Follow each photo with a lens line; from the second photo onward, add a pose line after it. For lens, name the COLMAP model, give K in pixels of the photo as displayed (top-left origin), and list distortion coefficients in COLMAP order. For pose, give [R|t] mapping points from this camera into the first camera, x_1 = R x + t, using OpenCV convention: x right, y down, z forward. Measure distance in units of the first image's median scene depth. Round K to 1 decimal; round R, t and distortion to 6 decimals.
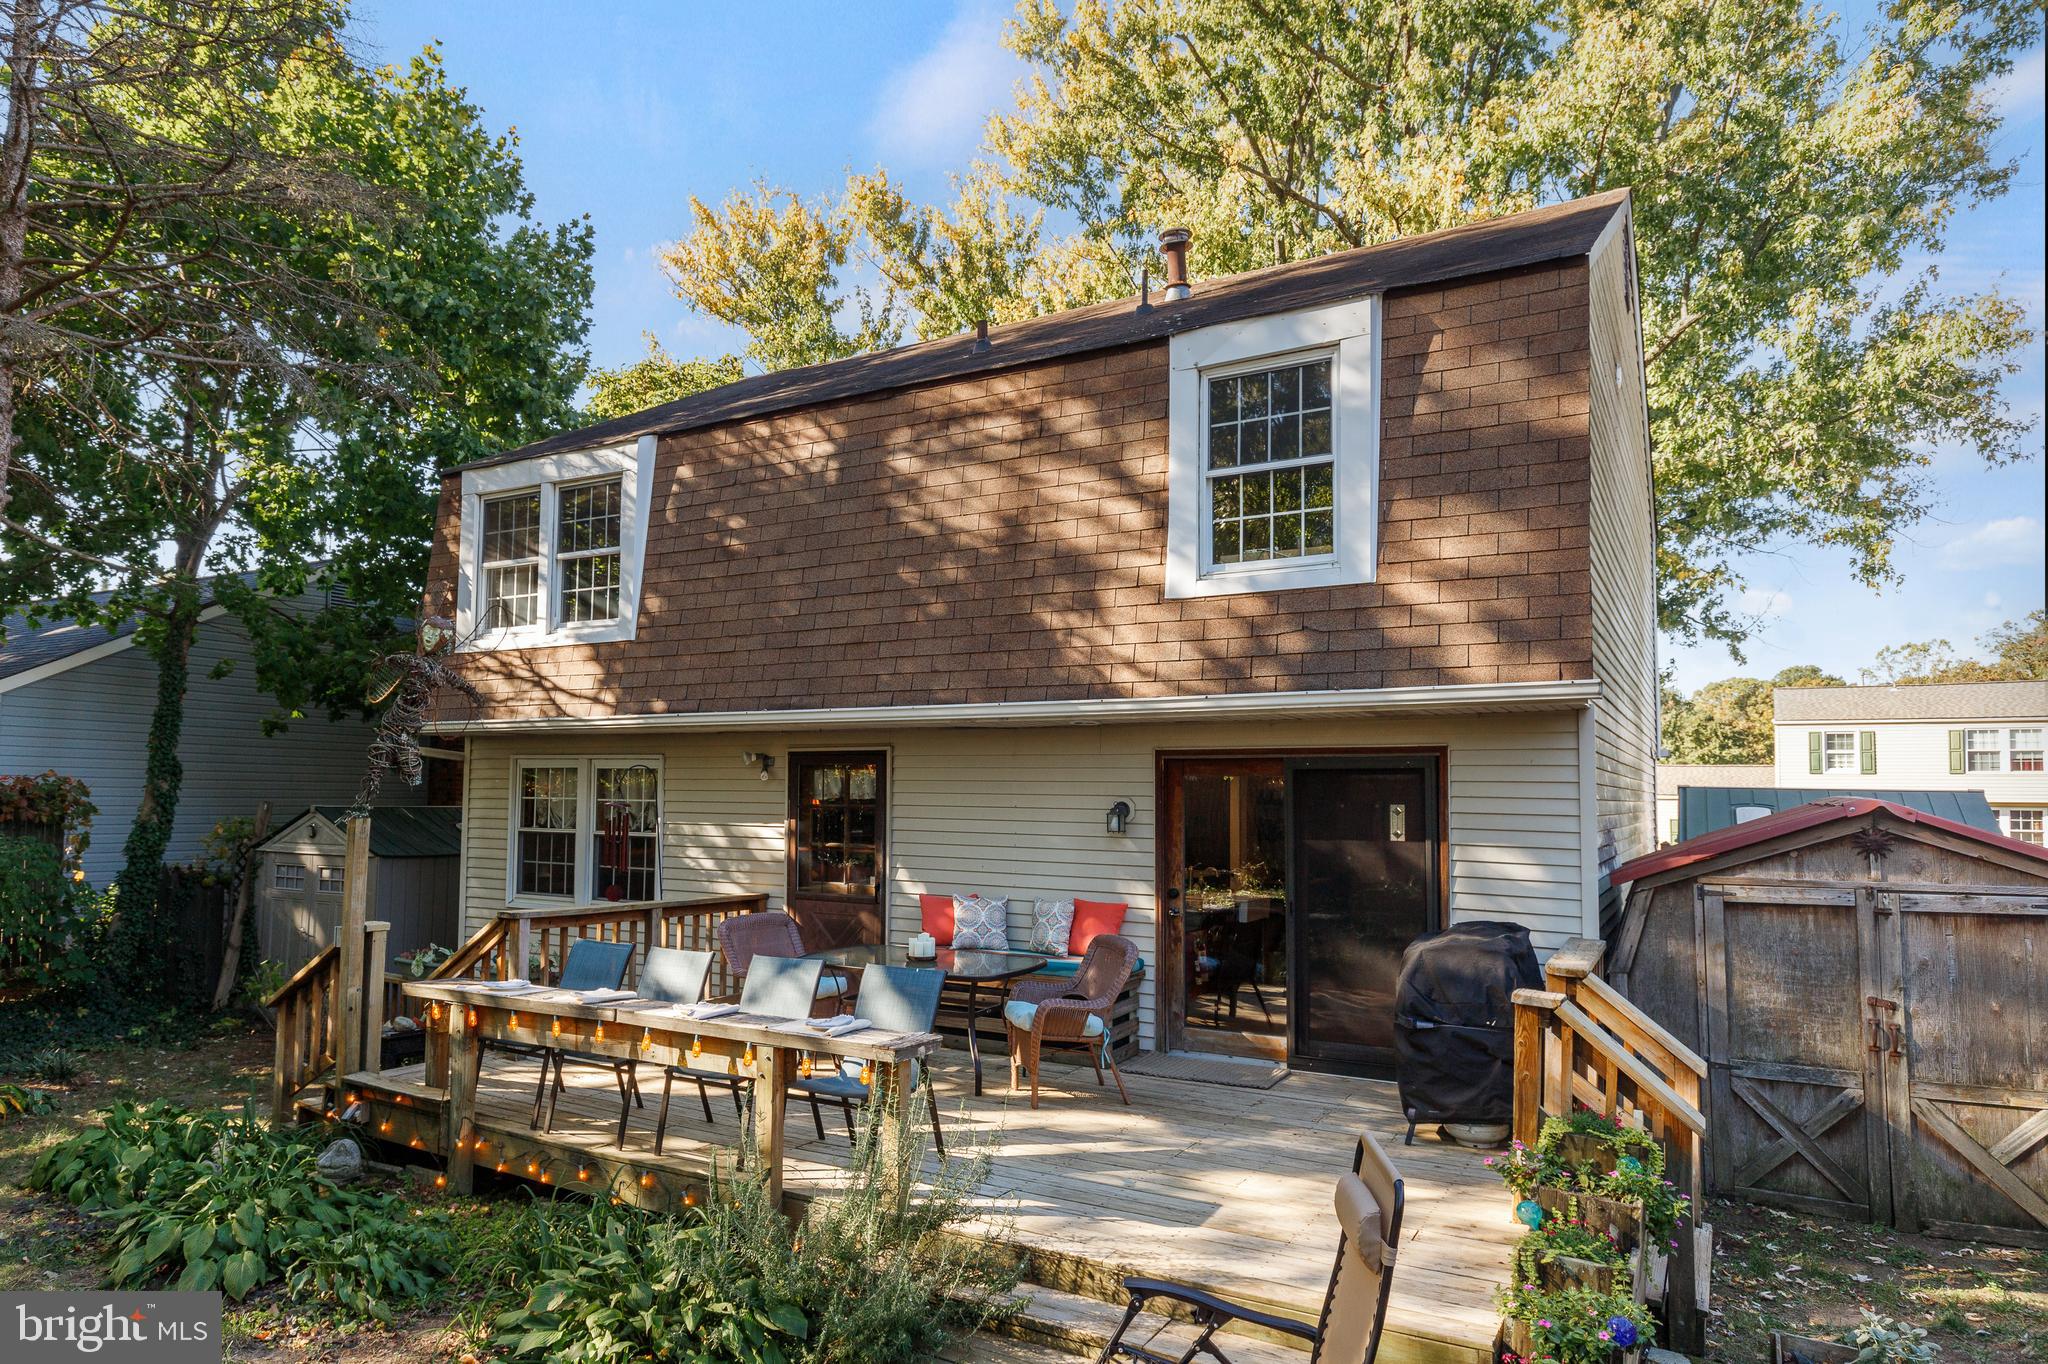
lens RADIAL K [[1261.6, 0, 937.6], [0, 1261.6, 724.5], [0, 0, 1]] dist [0.008608, 0.000326]
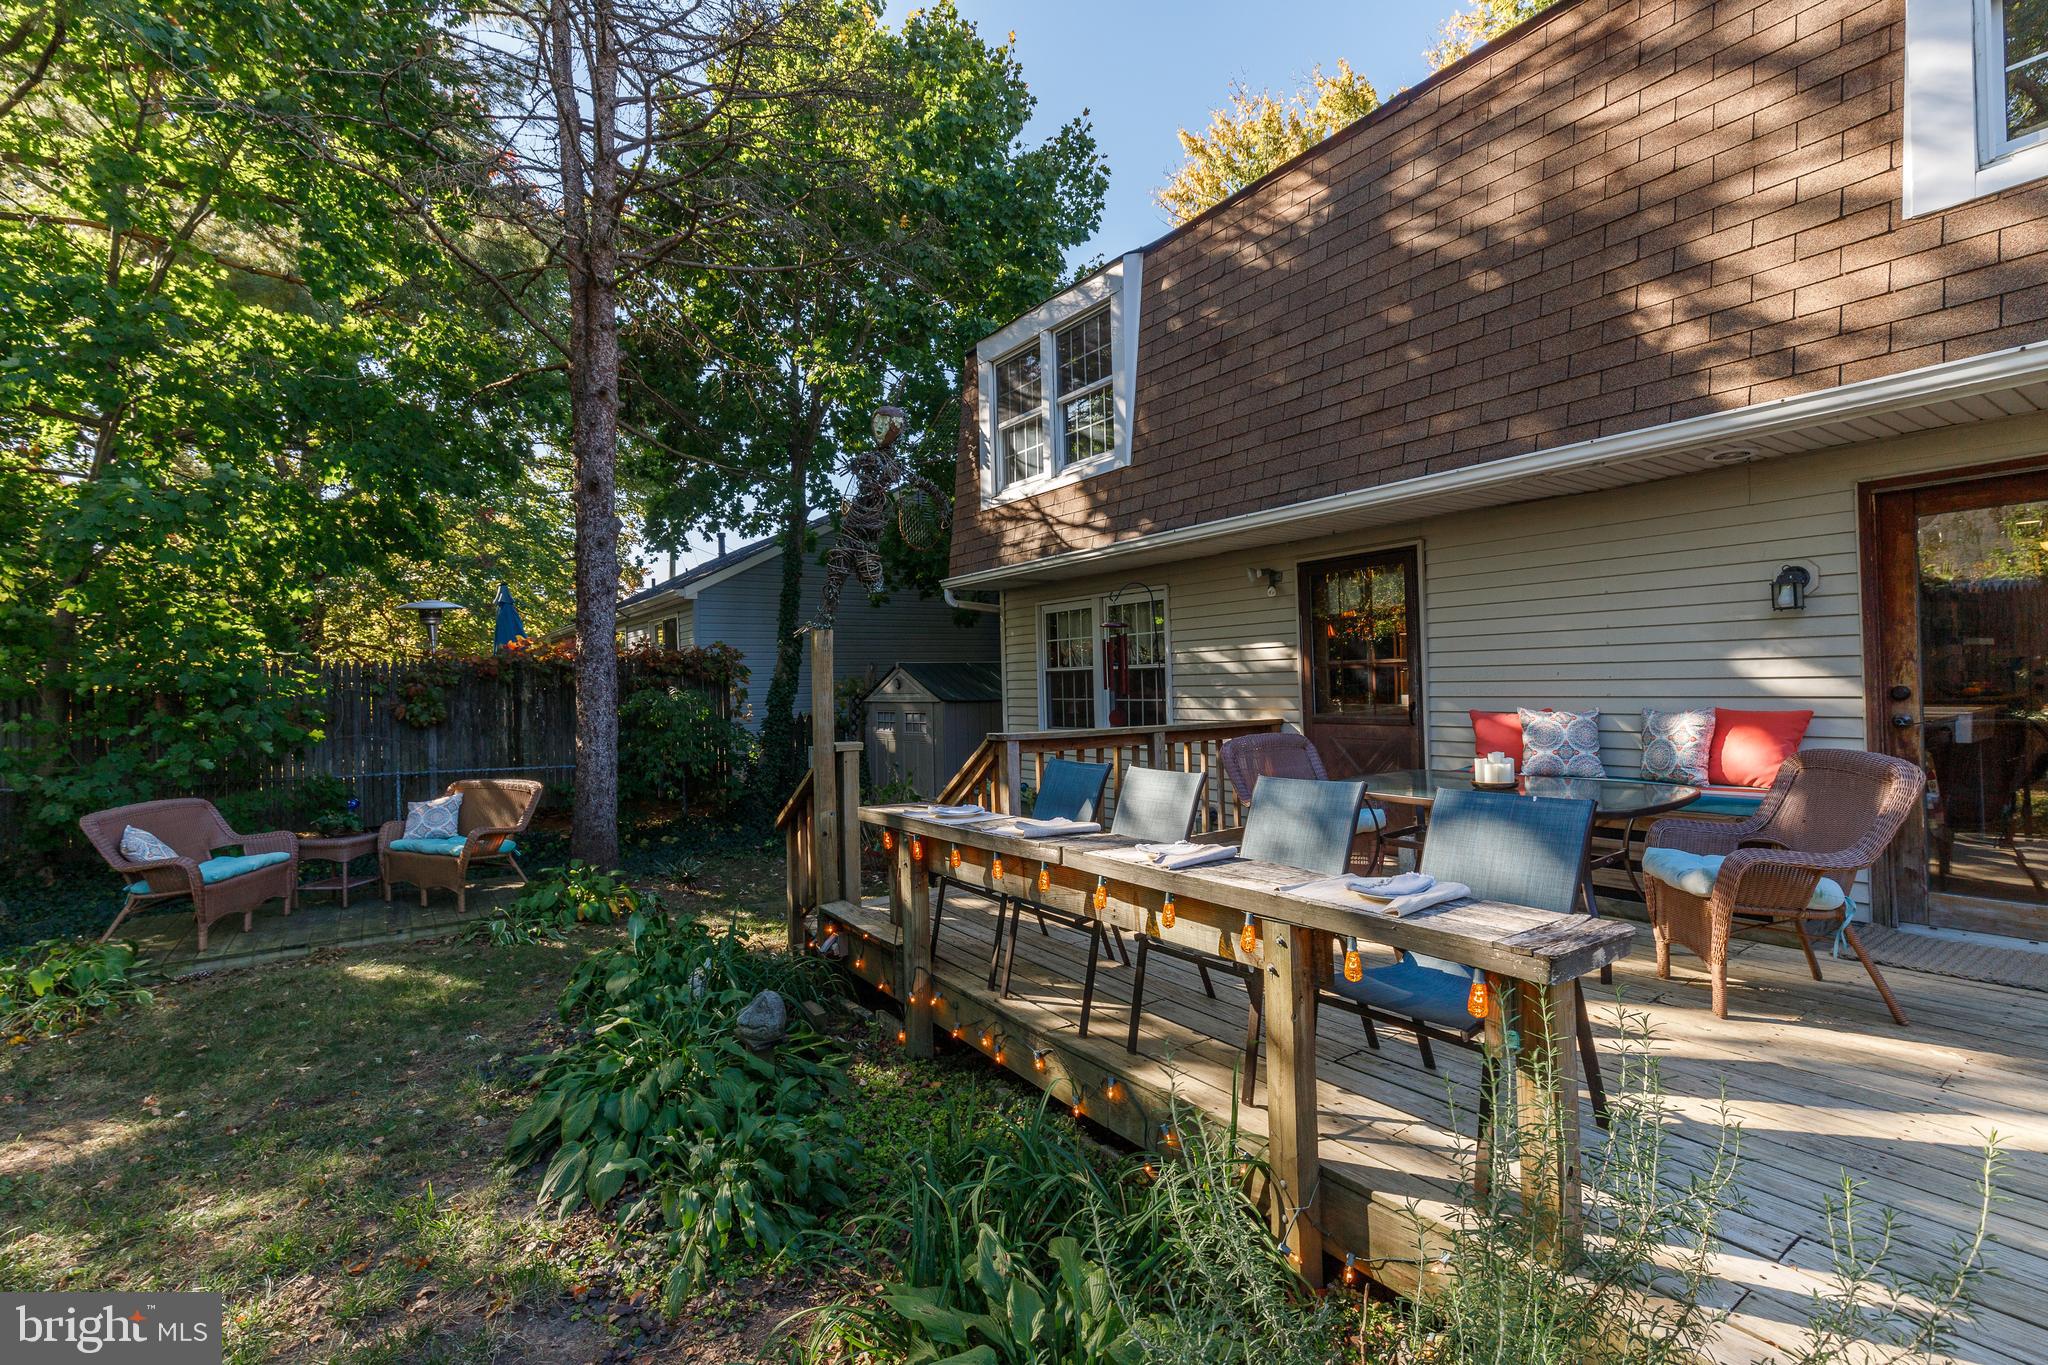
lens RADIAL K [[922.1, 0, 1039.8], [0, 922.1, 677.5], [0, 0, 1]] dist [0.009266, -0.000738]
pose [[0.922416, -0.039384, -0.384185, -0.042606], [0.061060, 0.997147, 0.044384, 0.072209], [0.381341, -0.064399, 0.922189, 0.355125]]
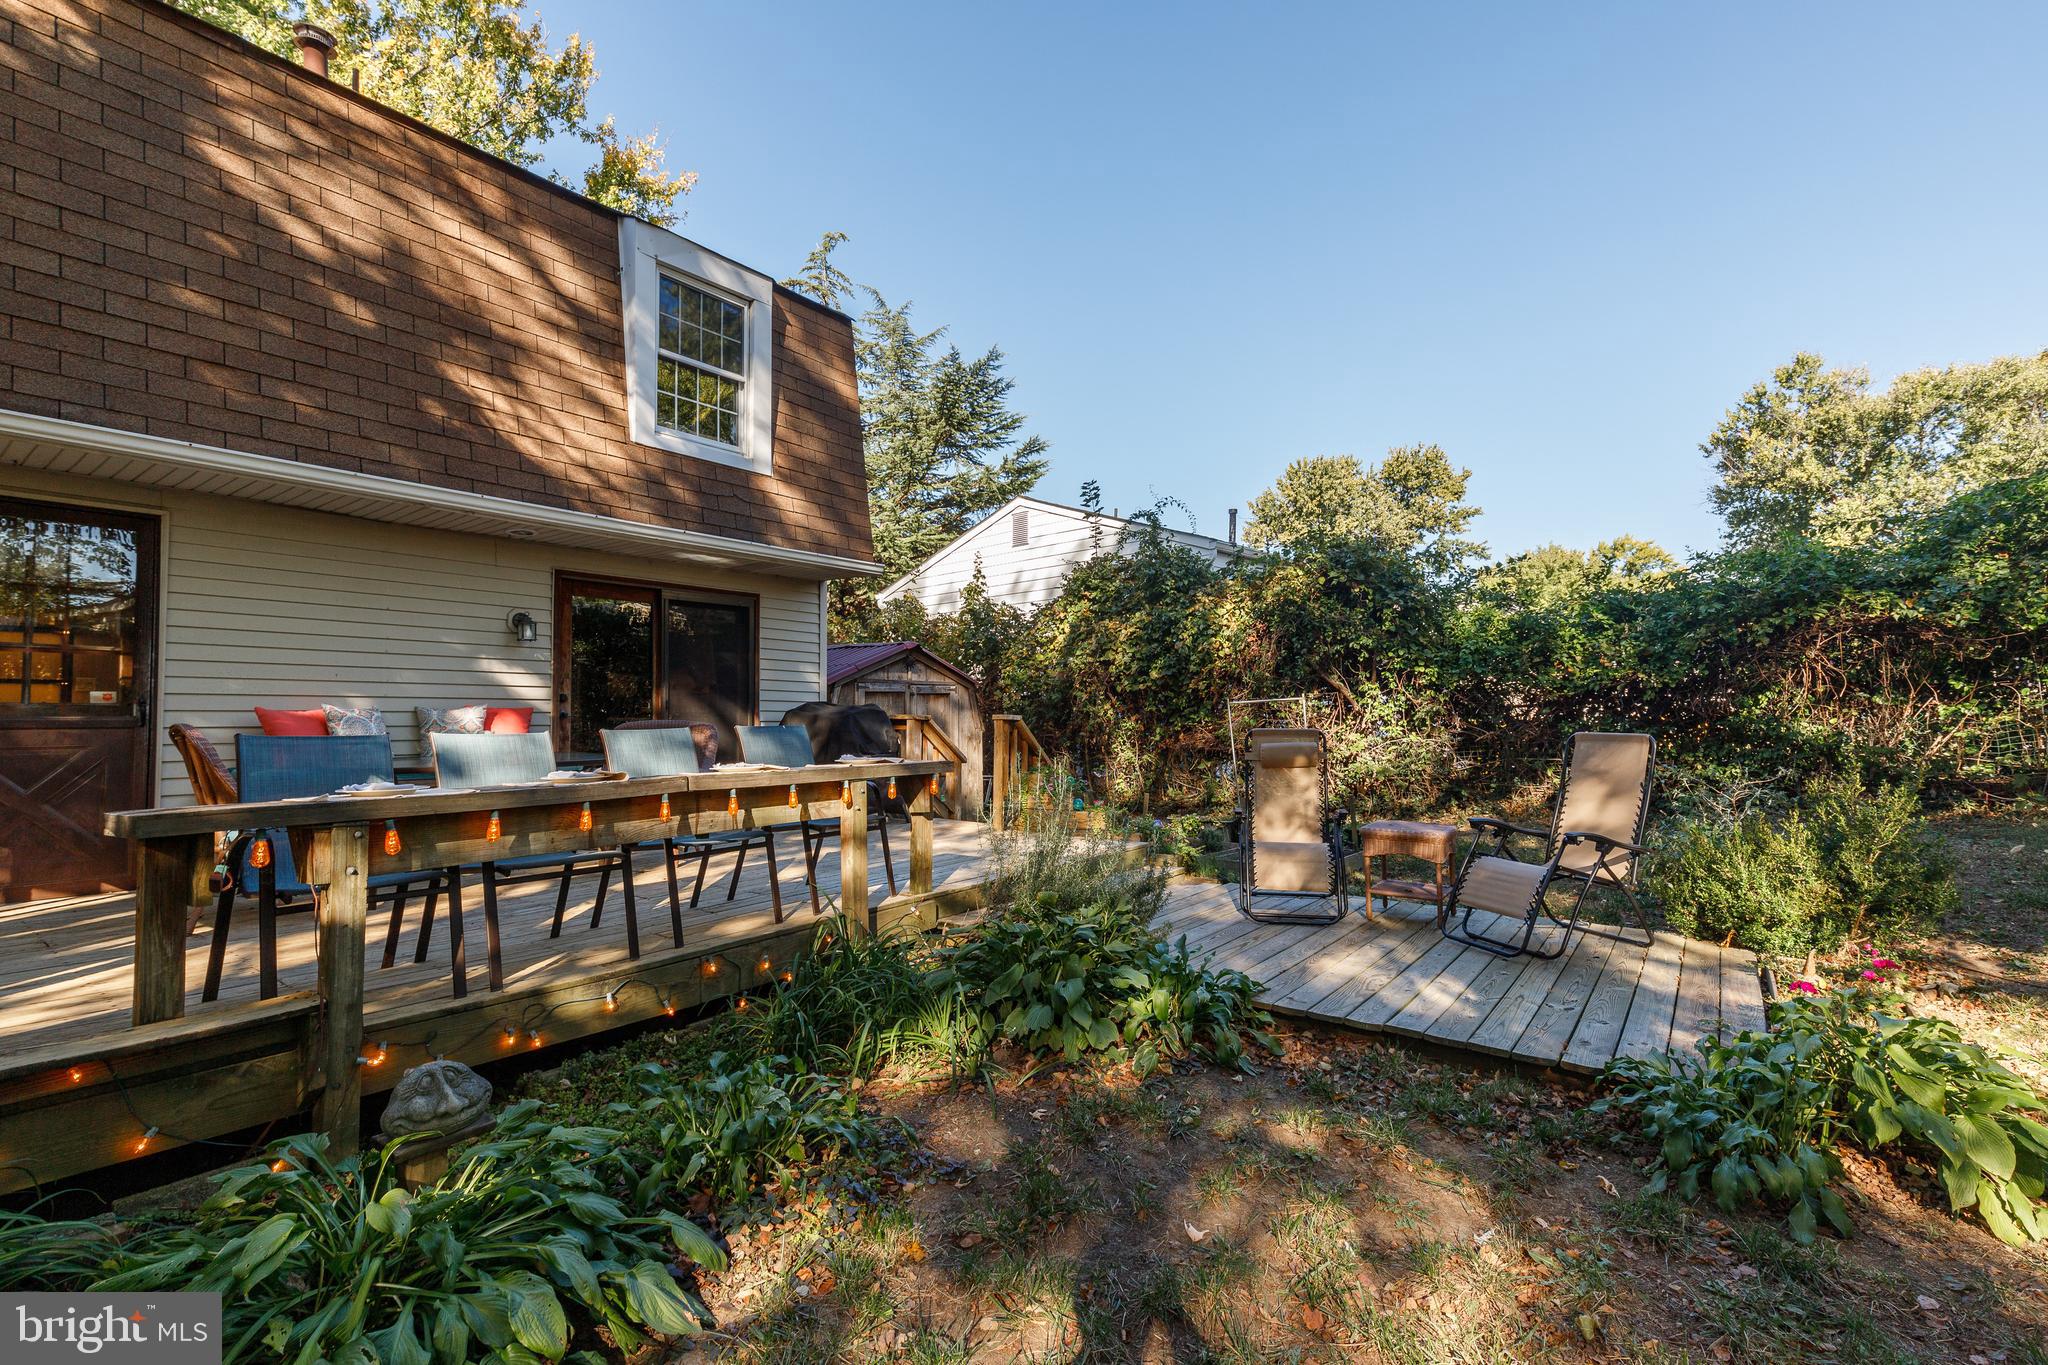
lens RADIAL K [[926.1, 0, 1024.0], [0, 926.1, 682.5], [0, 0, 1]] dist [0.003447, 0.000165]
pose [[0.089425, 0.026927, 0.995629, -0.572707], [-0.050266, 0.998483, -0.022489, 0.112687], [-0.994724, -0.048036, 0.090643, 0.493662]]
